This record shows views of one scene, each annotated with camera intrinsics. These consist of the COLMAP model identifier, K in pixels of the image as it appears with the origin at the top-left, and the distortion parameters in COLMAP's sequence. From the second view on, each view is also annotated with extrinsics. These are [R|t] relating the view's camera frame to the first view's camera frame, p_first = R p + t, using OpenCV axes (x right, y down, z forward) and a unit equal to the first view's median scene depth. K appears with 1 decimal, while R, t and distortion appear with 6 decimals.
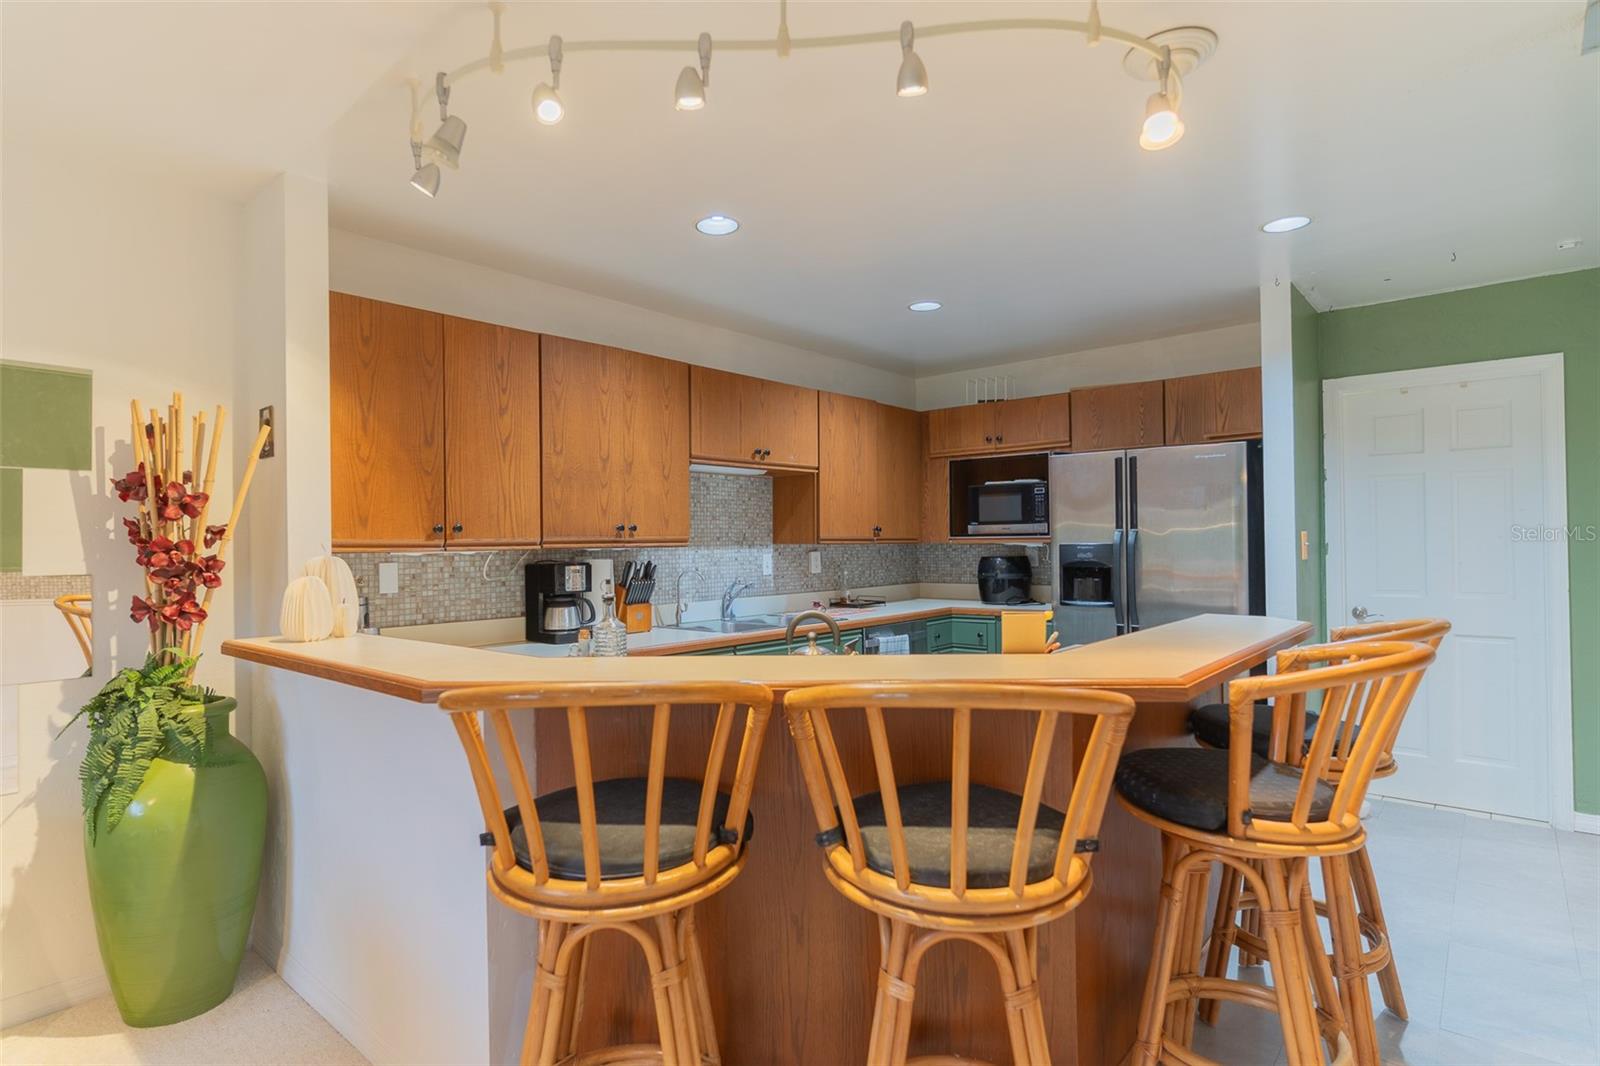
lens RADIAL K [[846.2, 0, 796.9], [0, 846.2, 537.8], [0, 0, 1]] dist [-0.004970, 0.000727]
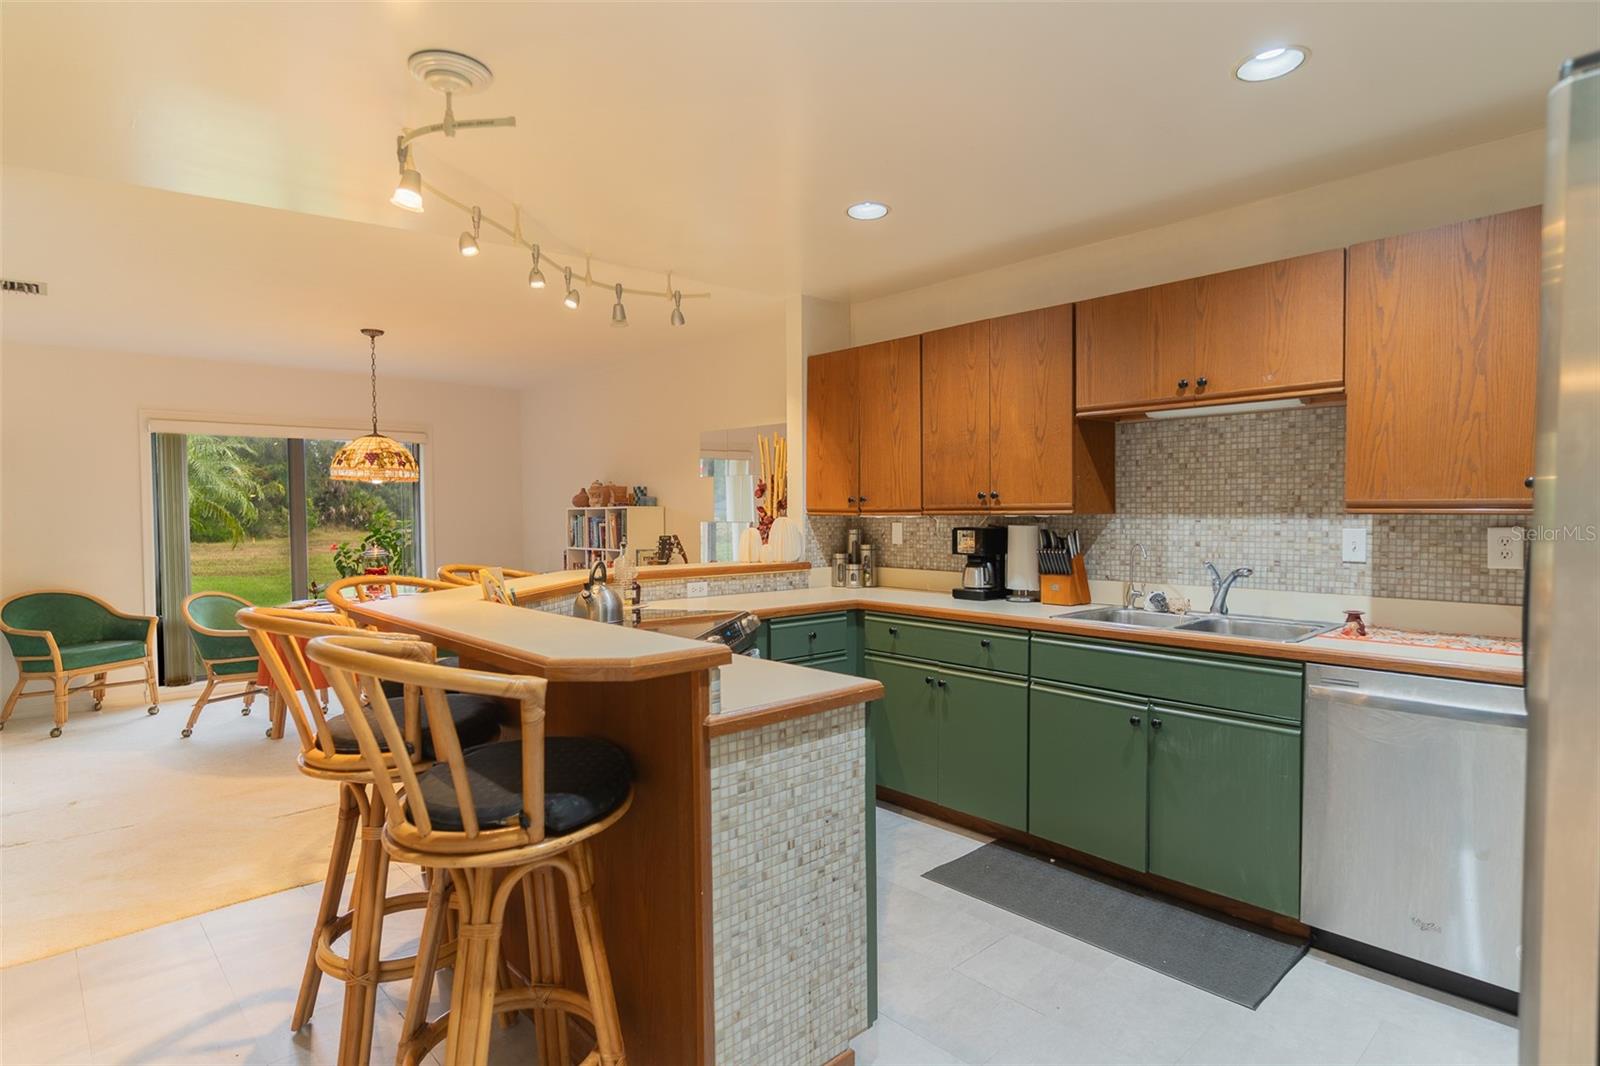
lens RADIAL K [[846.2, 0, 798.0], [0, 846.2, 530.4], [0, 0, 1]] dist [-0.004970, 0.000727]
pose [[-0.133729, 0.036698, -0.990338, 0.821210], [0.012834, 0.999294, 0.035297, -0.008351], [0.990935, -0.007990, -0.134105, 0.888658]]
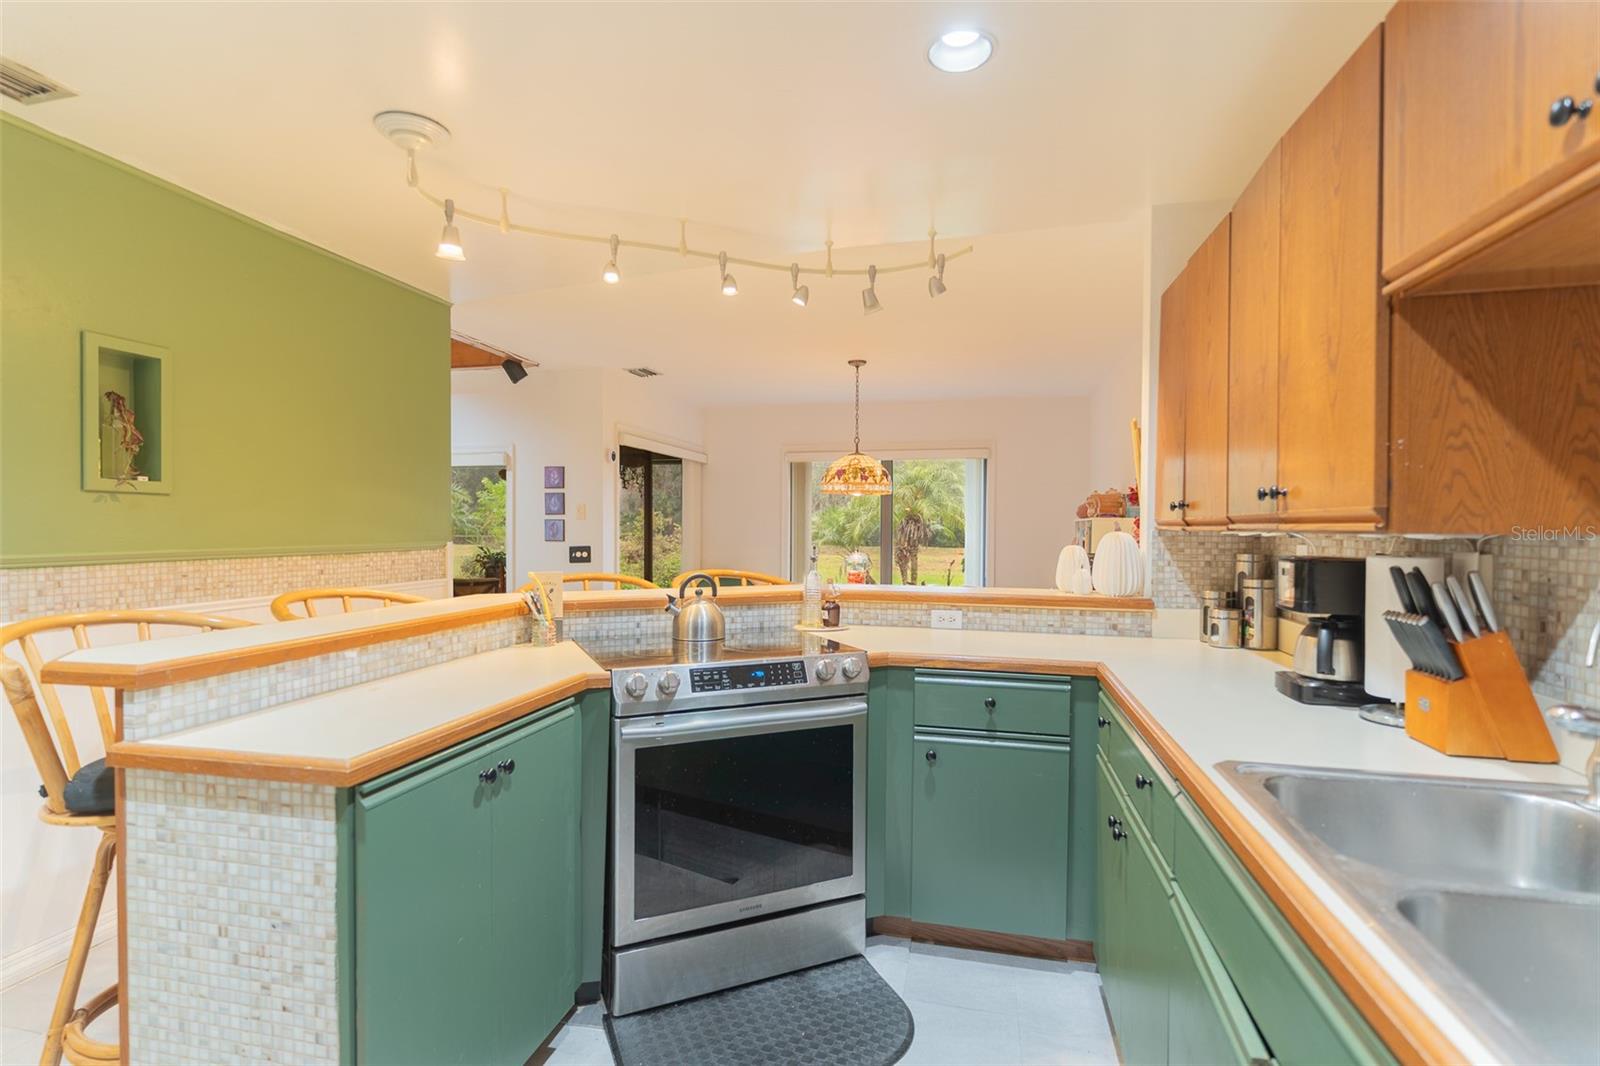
lens RADIAL K [[771.6, 0, 802.1], [0, 771.6, 536.7], [0, 0, 1]] dist [0.003200, -0.000860]
pose [[-0.895552, 0.015518, -0.444686, 0.252902], [0.008596, 0.999809, 0.017578, 0.003555], [0.444874, 0.011919, -0.895514, 1.260750]]
